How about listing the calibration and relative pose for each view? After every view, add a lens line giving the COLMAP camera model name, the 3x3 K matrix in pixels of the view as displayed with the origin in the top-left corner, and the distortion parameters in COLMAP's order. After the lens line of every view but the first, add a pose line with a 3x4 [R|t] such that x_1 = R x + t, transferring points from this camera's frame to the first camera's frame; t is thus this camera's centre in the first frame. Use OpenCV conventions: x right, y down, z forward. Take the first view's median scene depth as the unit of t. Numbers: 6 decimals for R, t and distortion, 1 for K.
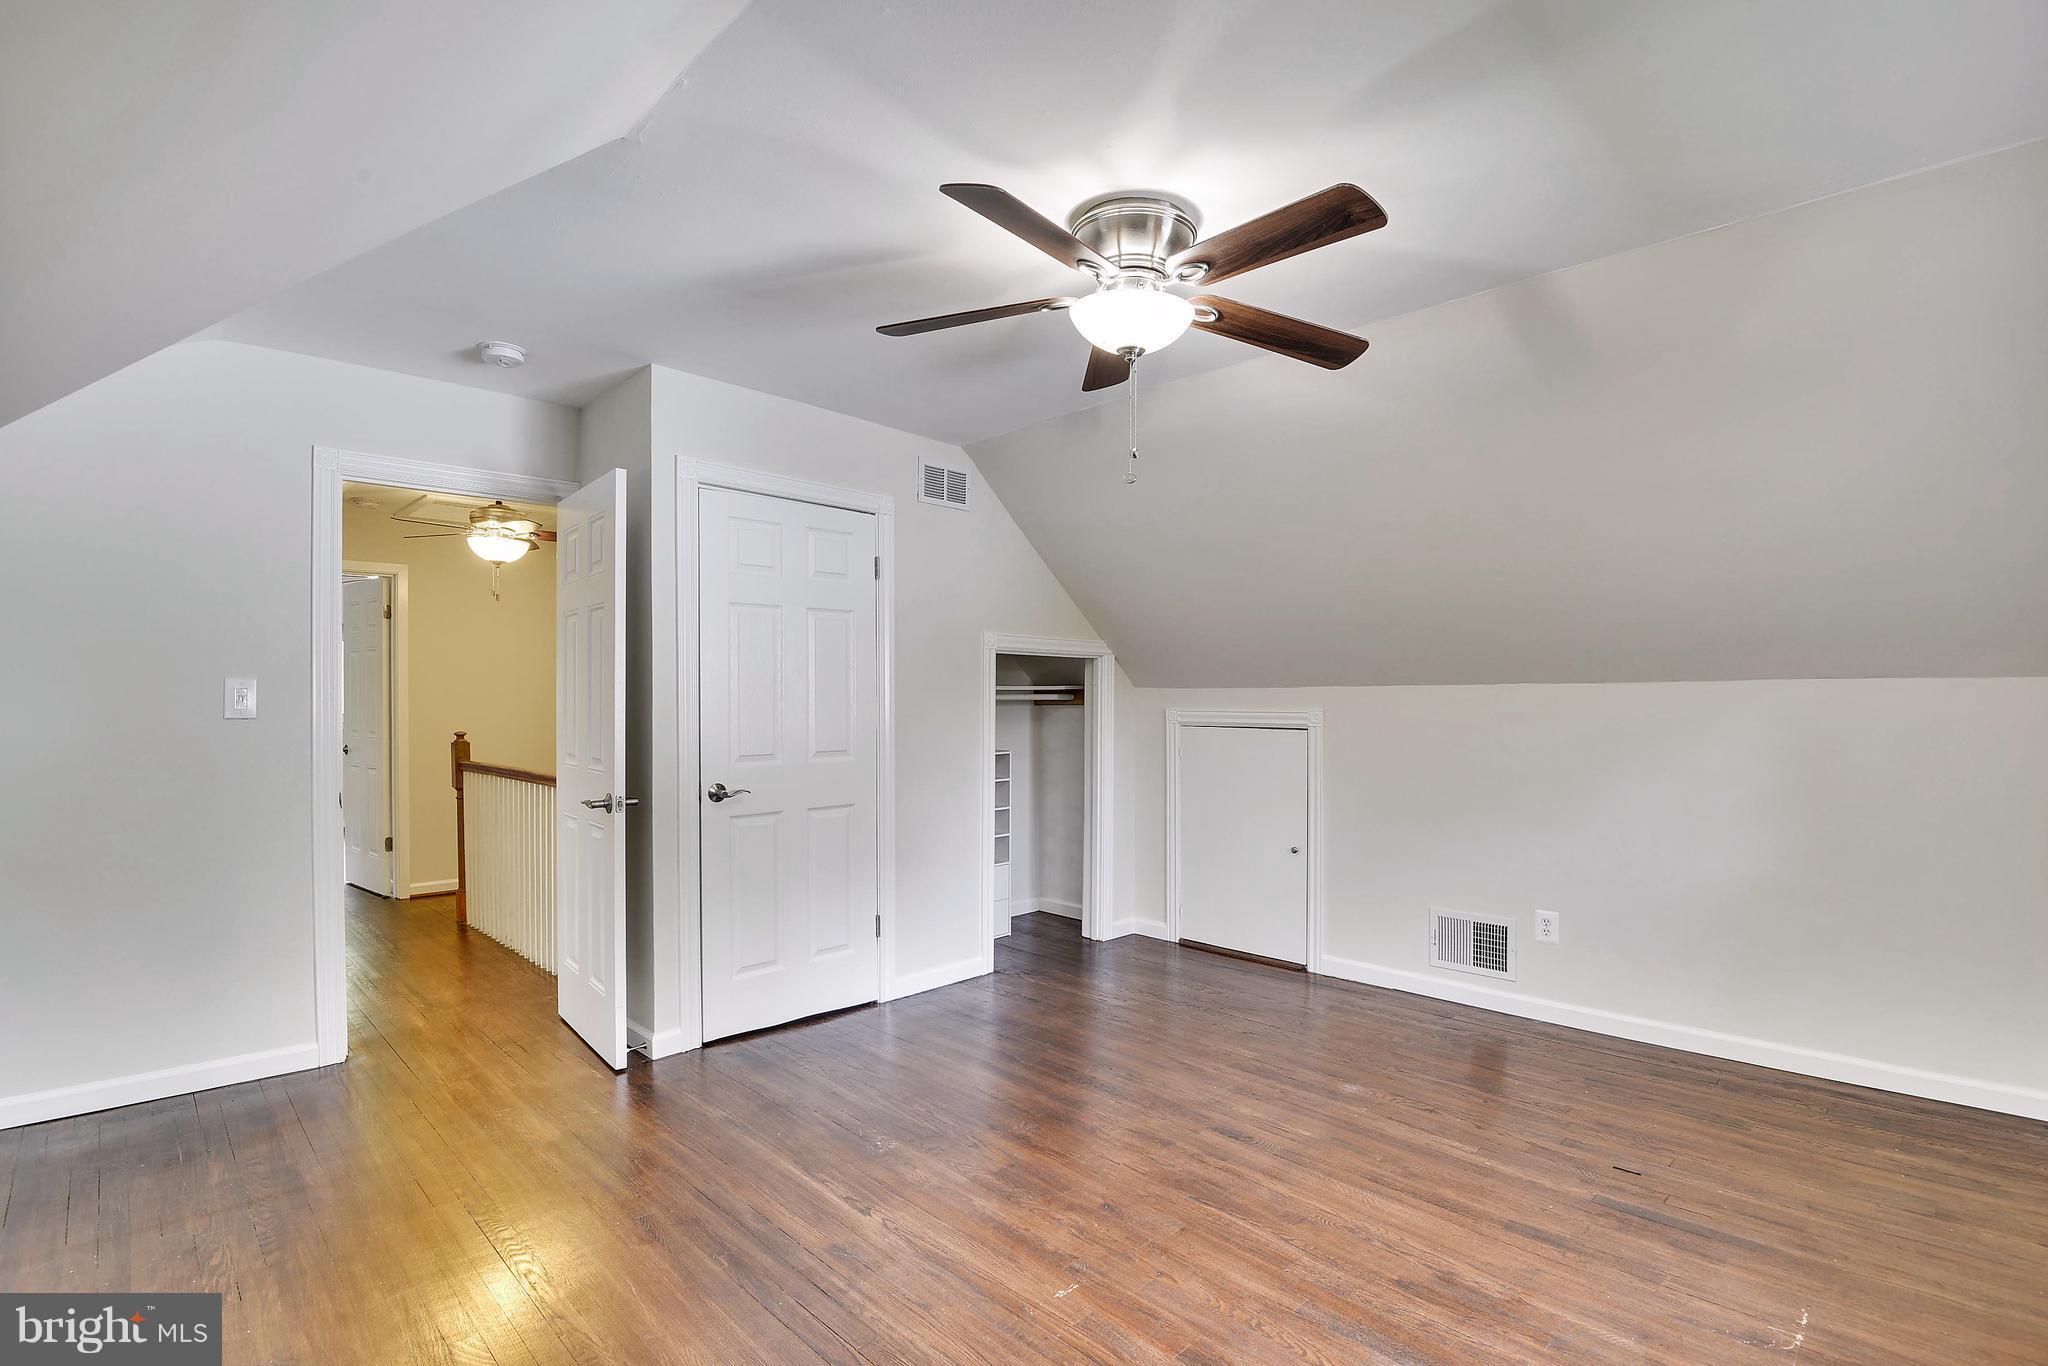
lens RADIAL K [[979.4, 0, 1023.7], [0, 979.4, 702.0], [0, 0, 1]] dist [-0.036200, -0.000561]
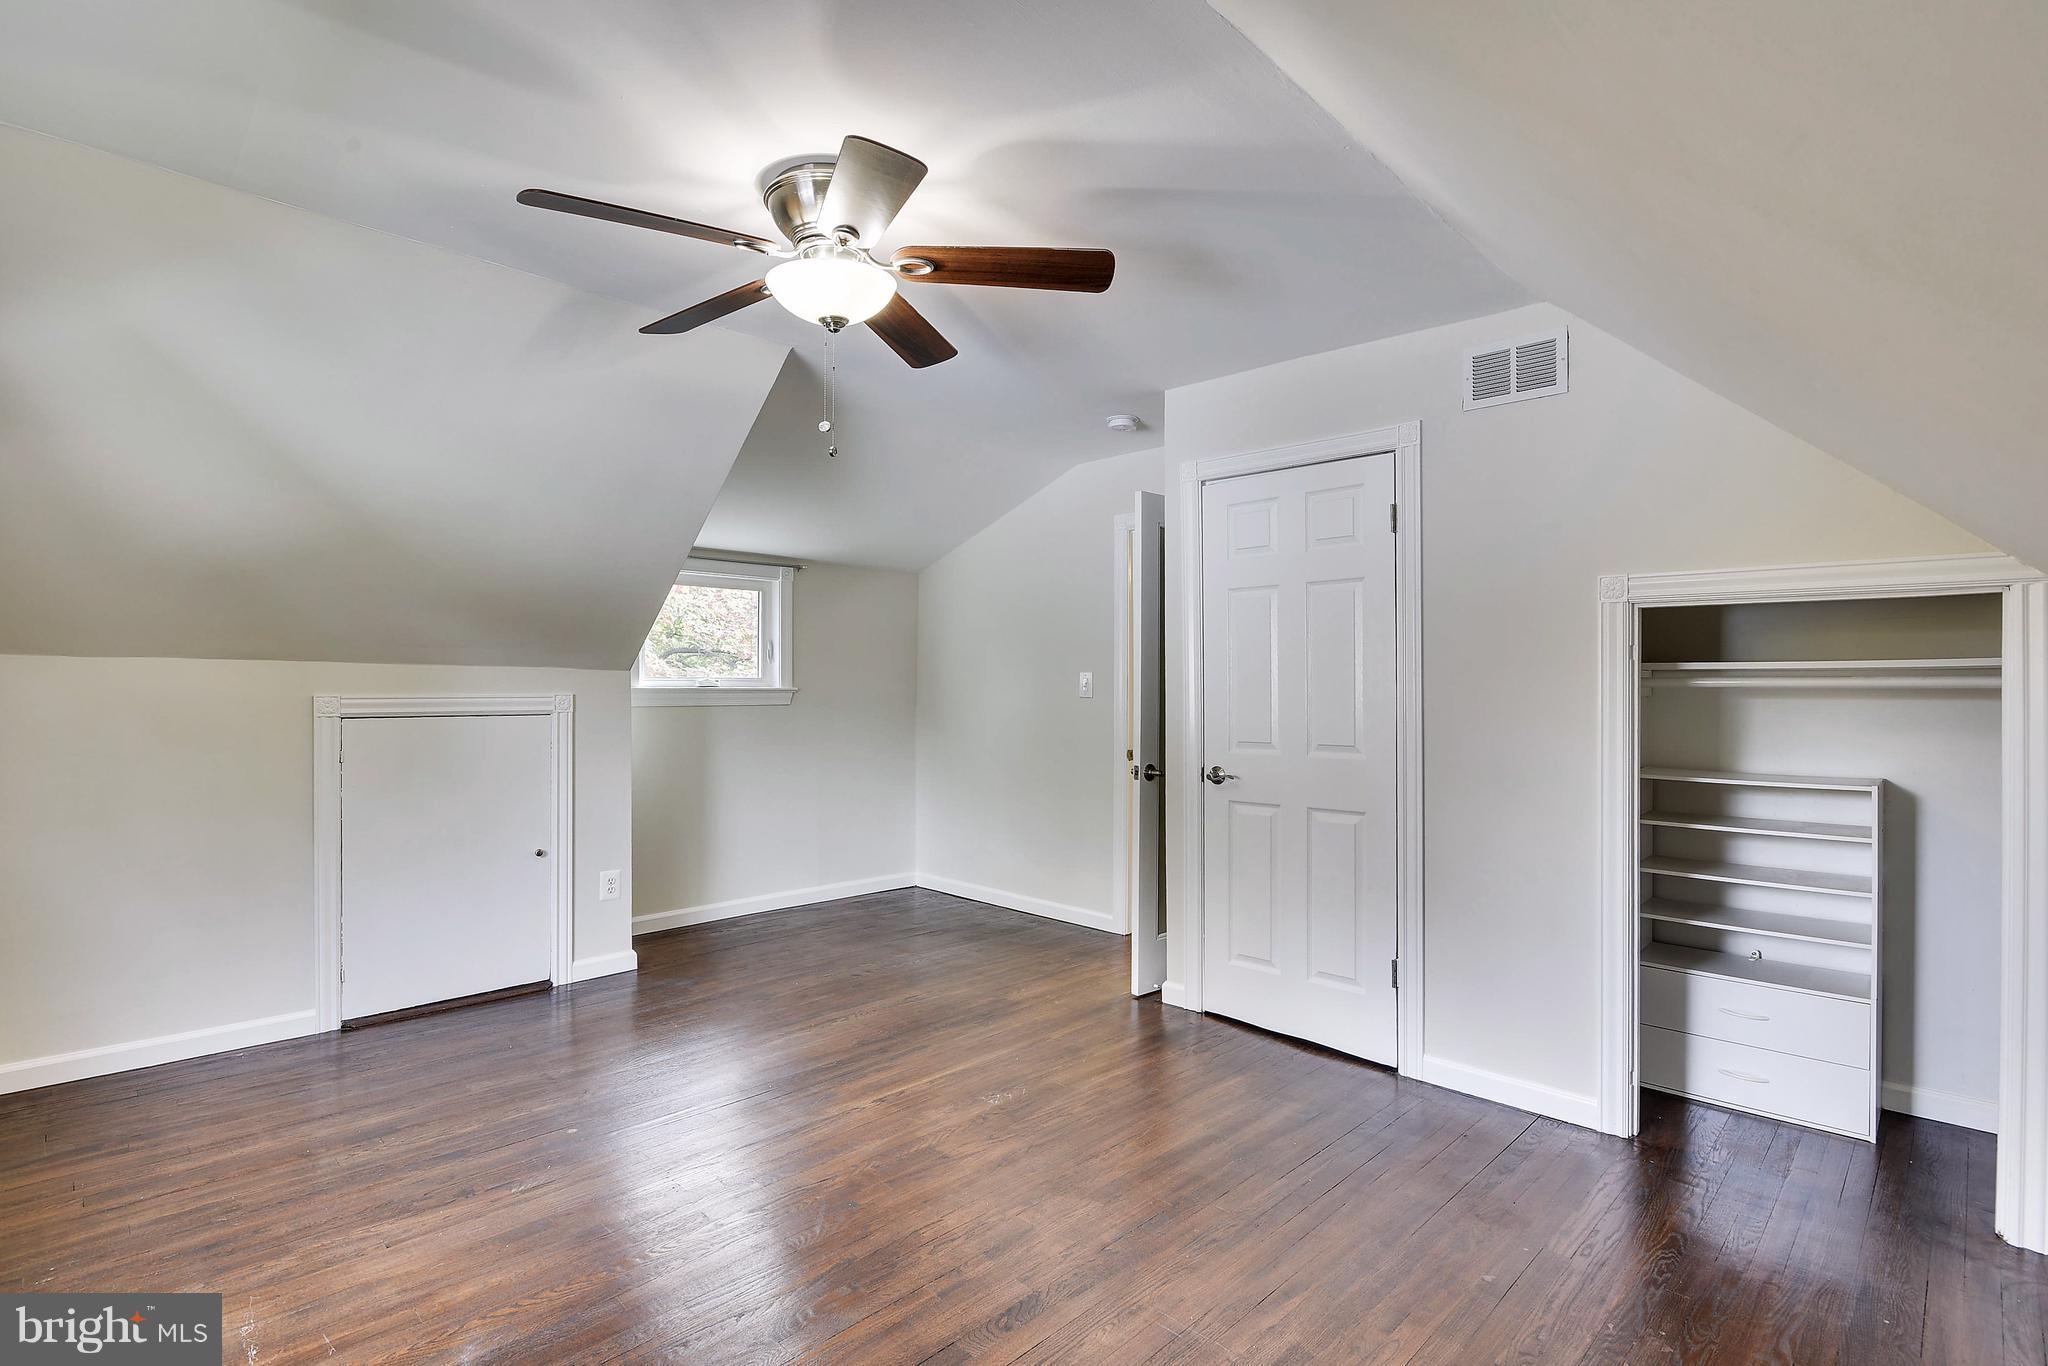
lens RADIAL K [[982.3, 0, 1024.0], [0, 982.3, 683.0], [0, 0, 1]] dist [-0.001215, -0.000404]
pose [[-0.003894, -0.001167, -0.999992, 0.725391], [-0.003728, 0.999992, -0.001152, -0.002936], [0.999985, 0.003723, -0.003898, 0.793834]]
